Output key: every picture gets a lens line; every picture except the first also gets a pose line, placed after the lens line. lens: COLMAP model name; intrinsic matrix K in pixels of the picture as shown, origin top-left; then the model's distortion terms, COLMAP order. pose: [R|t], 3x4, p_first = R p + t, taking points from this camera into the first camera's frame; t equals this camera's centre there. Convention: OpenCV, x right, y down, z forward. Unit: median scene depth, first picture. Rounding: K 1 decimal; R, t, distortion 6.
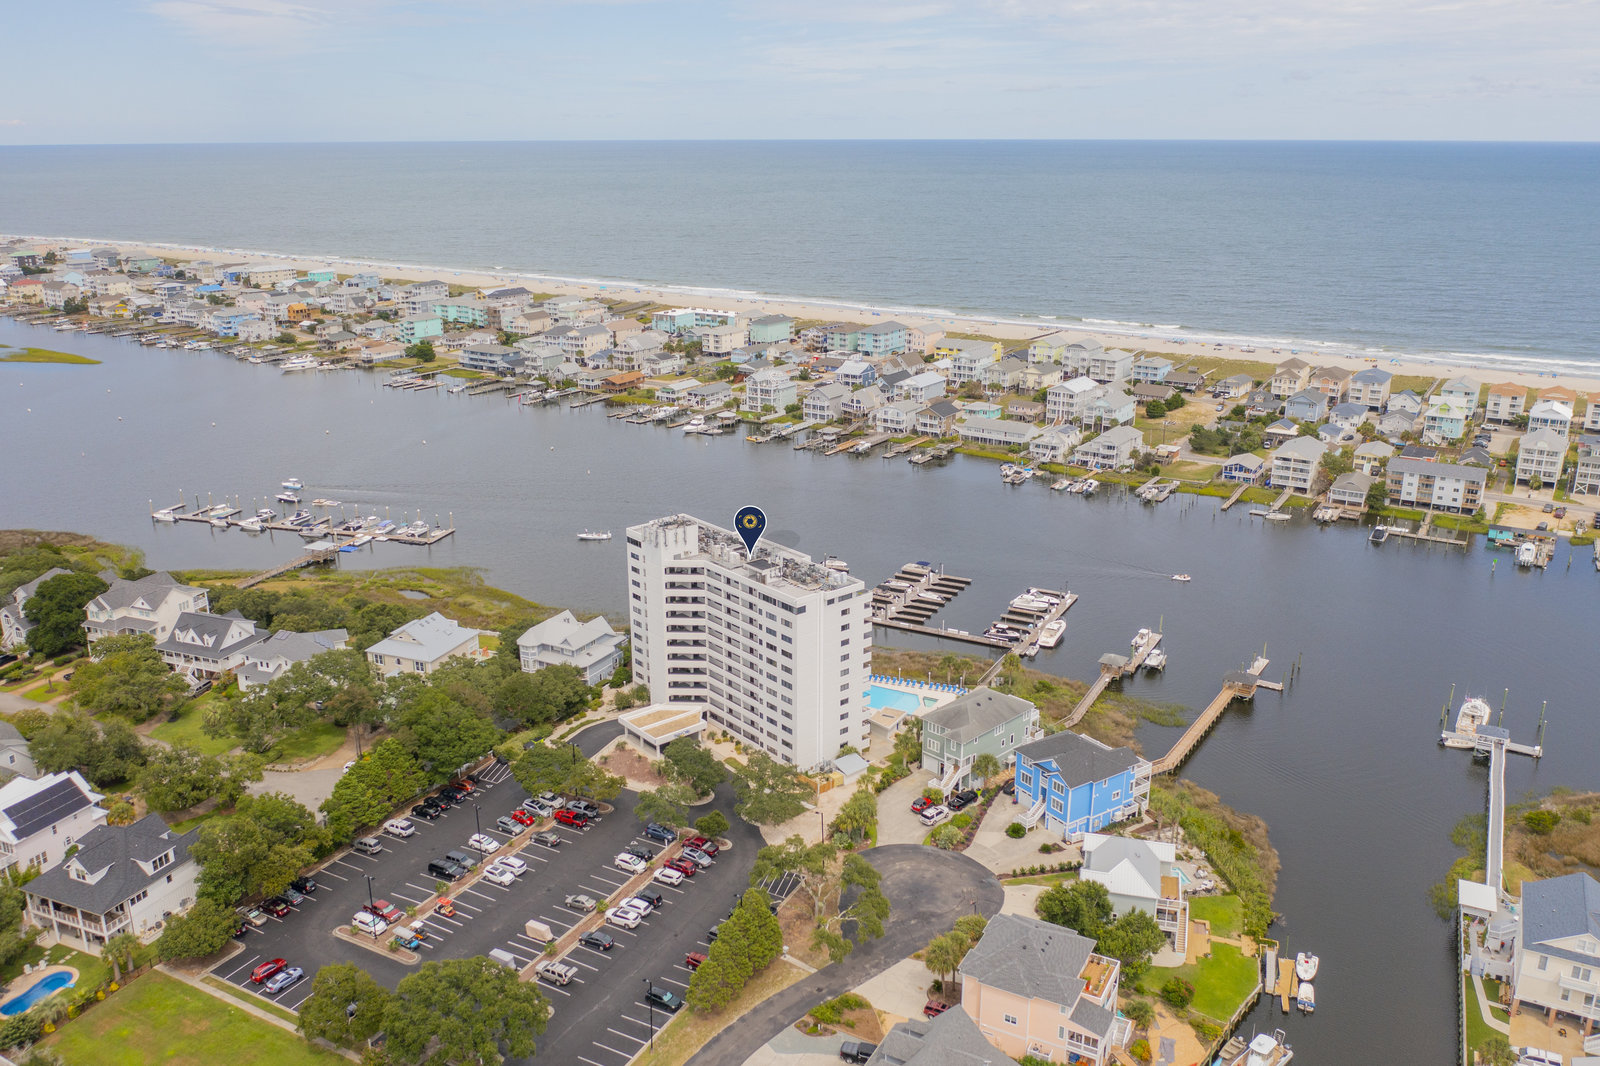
lens RADIAL K [[1300.1, 0, 751.9], [0, 1300.1, 574.3], [0, 0, 1]] dist [-0.012845, 0.004434]
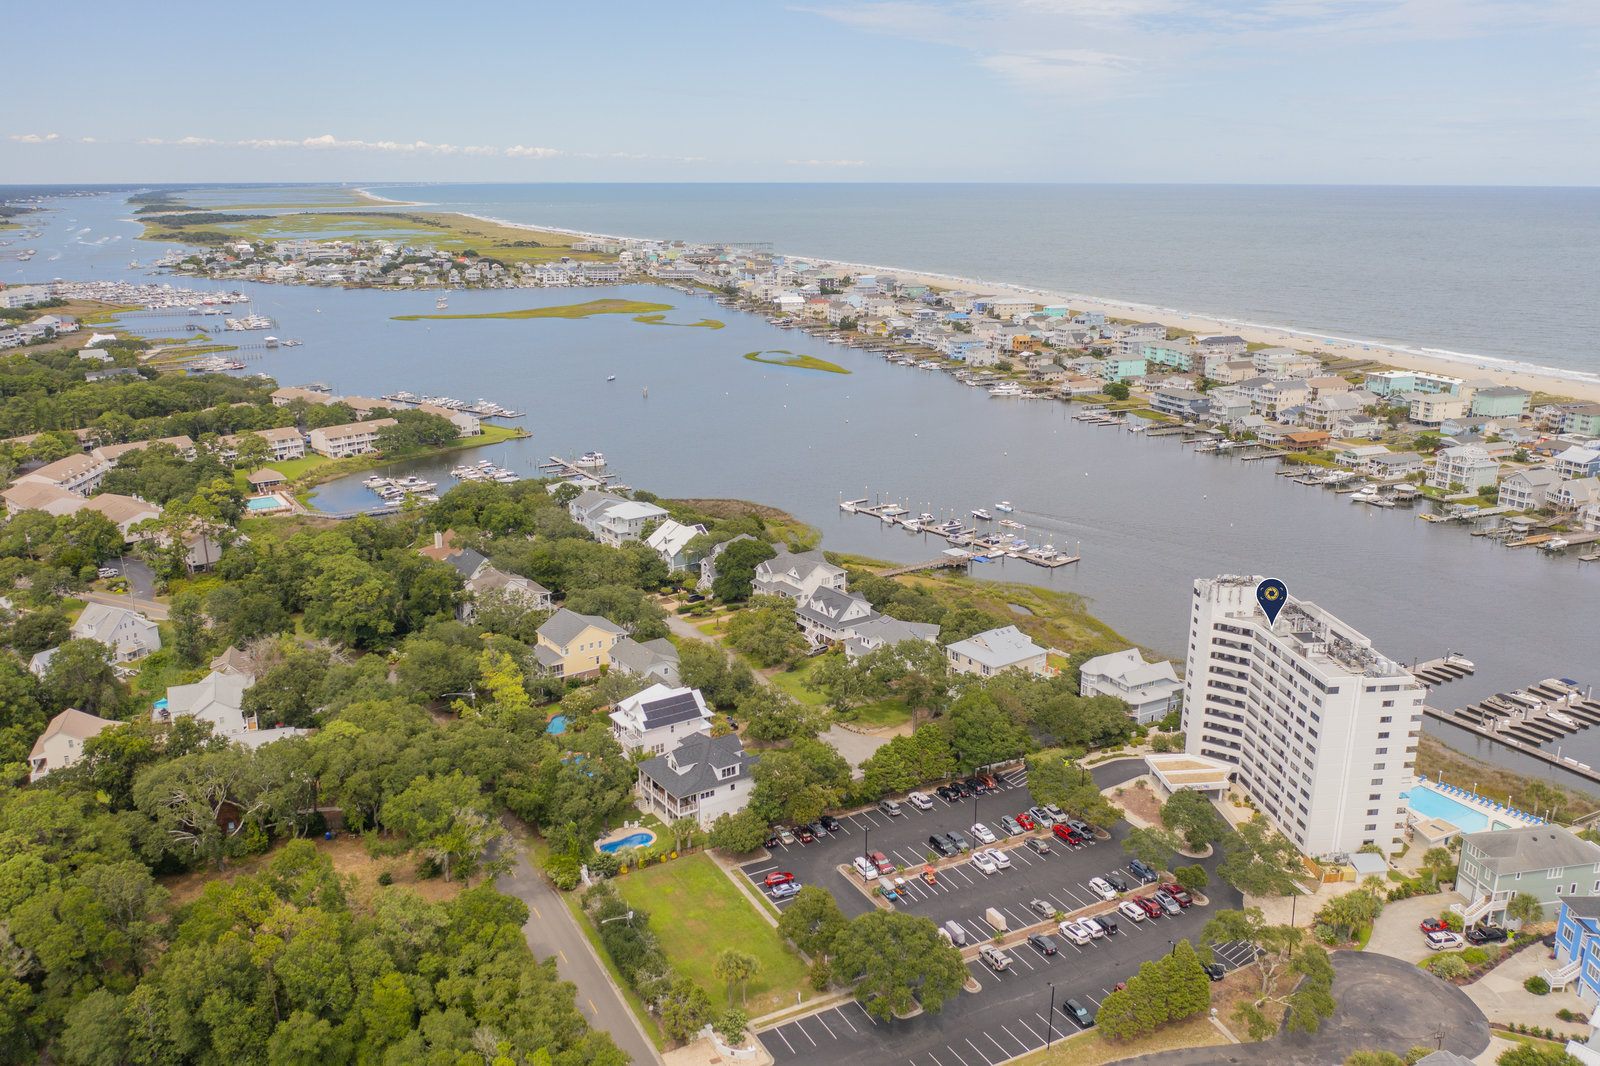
lens RADIAL K [[1300.1, 0, 751.9], [0, 1300.1, 574.3], [0, 0, 1]] dist [-0.012845, 0.004434]
pose [[0.823098, 0.170459, -0.541714, 0.158271], [-0.182866, 0.982638, 0.031351, -0.007158], [0.537652, 0.073256, 0.839978, -0.043763]]
